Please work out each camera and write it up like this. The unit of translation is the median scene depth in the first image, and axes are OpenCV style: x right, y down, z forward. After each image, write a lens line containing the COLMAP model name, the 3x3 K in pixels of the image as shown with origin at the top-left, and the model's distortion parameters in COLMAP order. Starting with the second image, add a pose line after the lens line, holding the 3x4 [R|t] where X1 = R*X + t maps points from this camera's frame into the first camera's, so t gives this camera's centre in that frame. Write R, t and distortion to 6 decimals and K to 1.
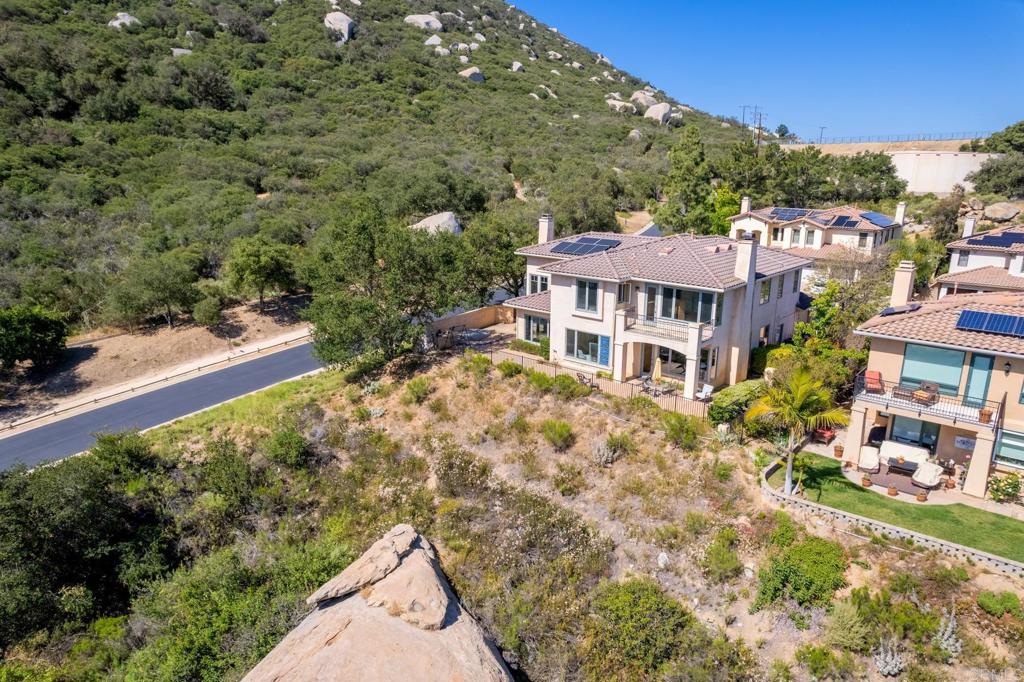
lens RADIAL K [[656.1, 0, 507.2], [0, 656.1, 345.9], [0, 0, 1]] dist [-0.077774, 0.070245]
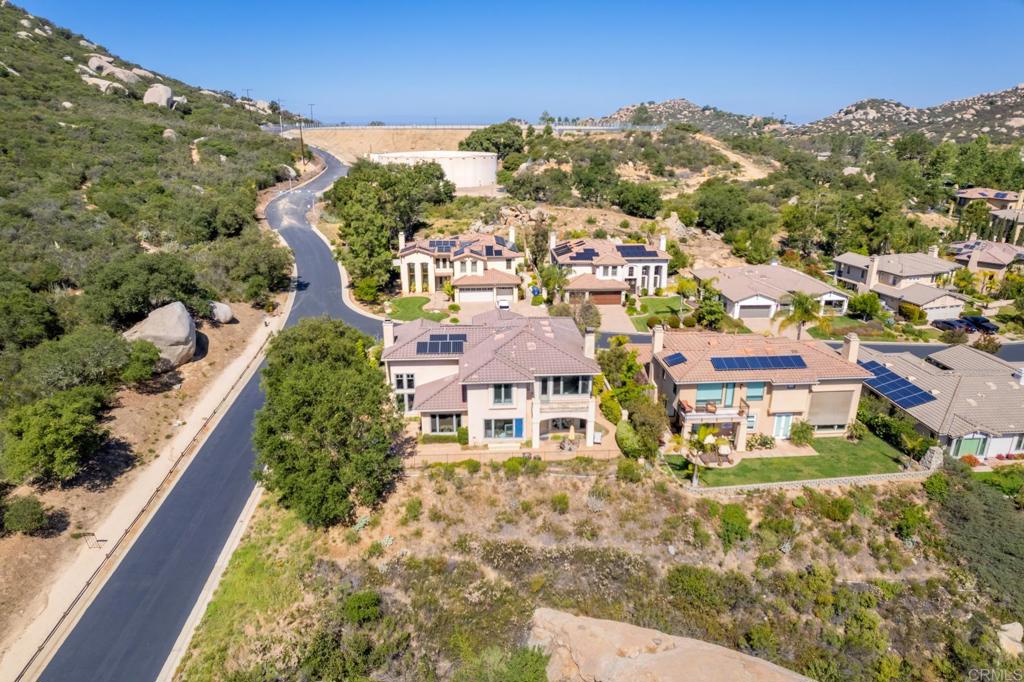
lens RADIAL K [[652.8, 0, 507.2], [0, 652.8, 347.1], [0, 0, 1]] dist [-0.078039, 0.072486]
pose [[0.700884, -0.243019, 0.670599, -0.743647], [0.189237, 0.969832, 0.153675, -0.372133], [-0.687714, 0.019194, 0.725728, 0.018882]]
